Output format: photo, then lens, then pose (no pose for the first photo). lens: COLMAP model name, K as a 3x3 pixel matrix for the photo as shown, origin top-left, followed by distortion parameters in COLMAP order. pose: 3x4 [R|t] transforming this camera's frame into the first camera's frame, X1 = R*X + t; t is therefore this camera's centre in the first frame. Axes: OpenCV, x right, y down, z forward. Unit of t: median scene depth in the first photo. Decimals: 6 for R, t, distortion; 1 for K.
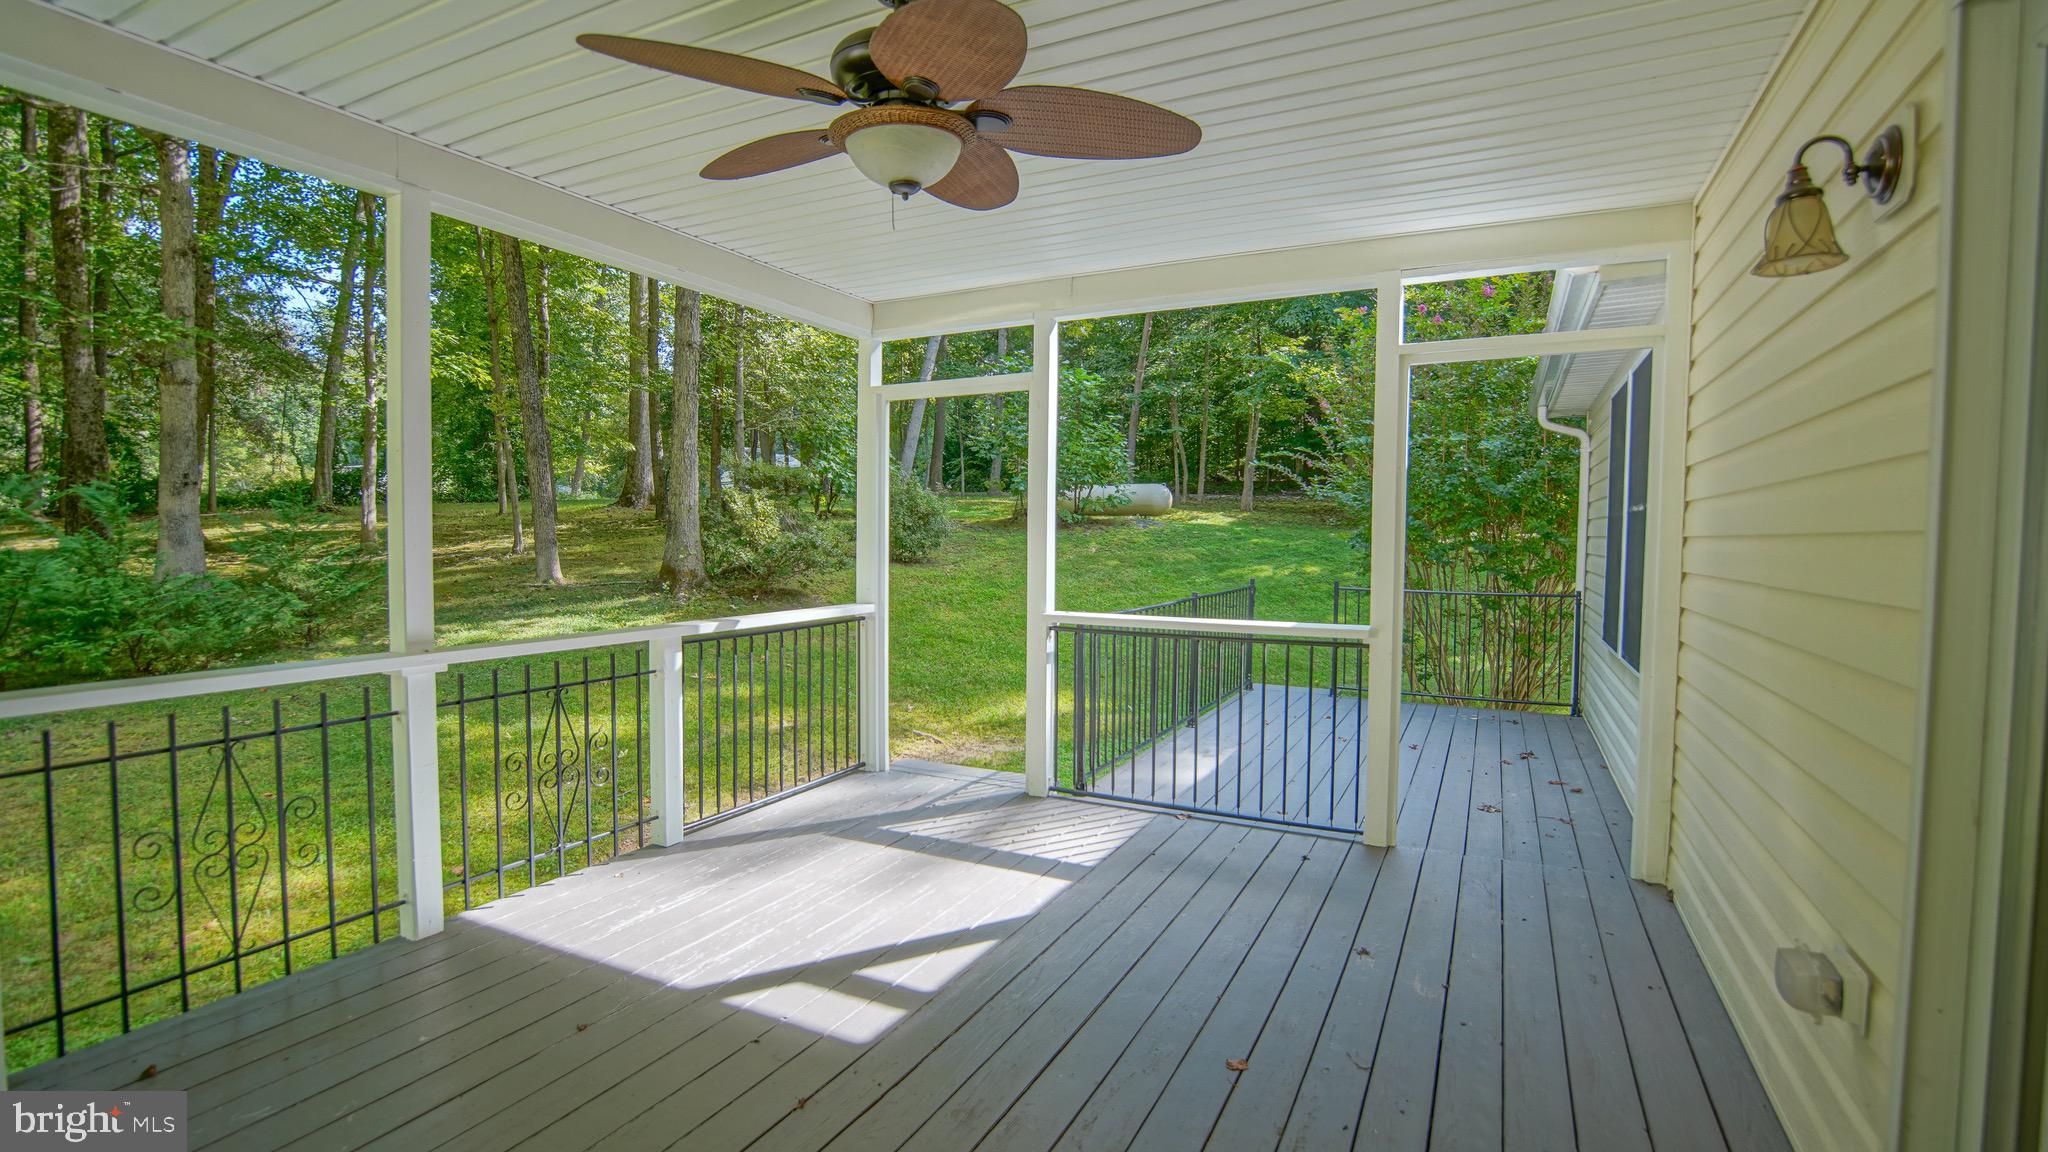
lens RADIAL K [[912.7, 0, 1029.5], [0, 912.7, 576.1], [0, 0, 1]] dist [-0.038399, 0.008428]
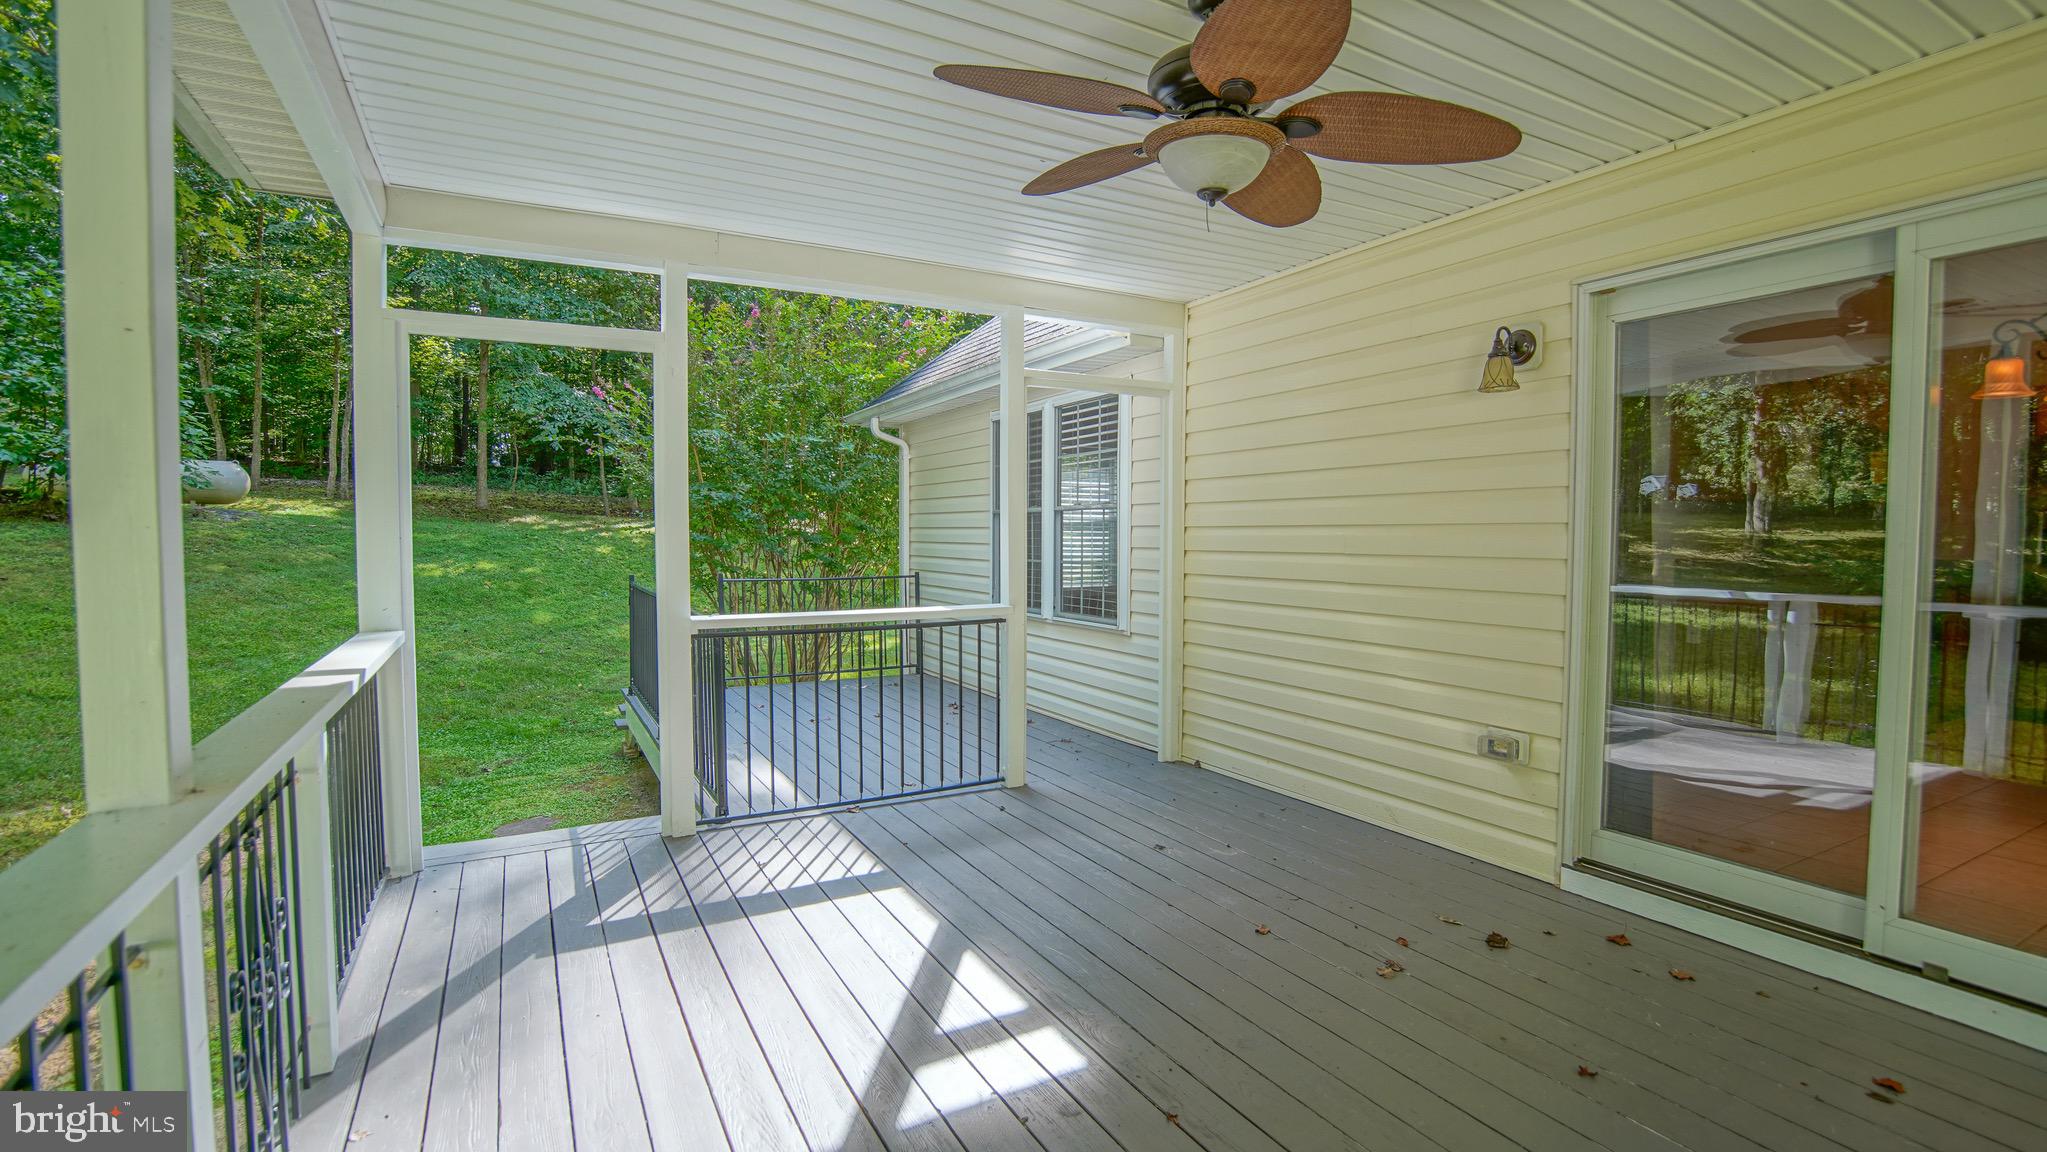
lens RADIAL K [[923.2, 0, 1019.7], [0, 923.2, 567.8], [0, 0, 1]] dist [-0.021562, -0.000087]
pose [[0.565540, -0.039354, 0.823782, -0.582887], [0.039680, 0.999002, 0.020483, -0.014364], [-0.823766, 0.021104, 0.566537, 0.292469]]
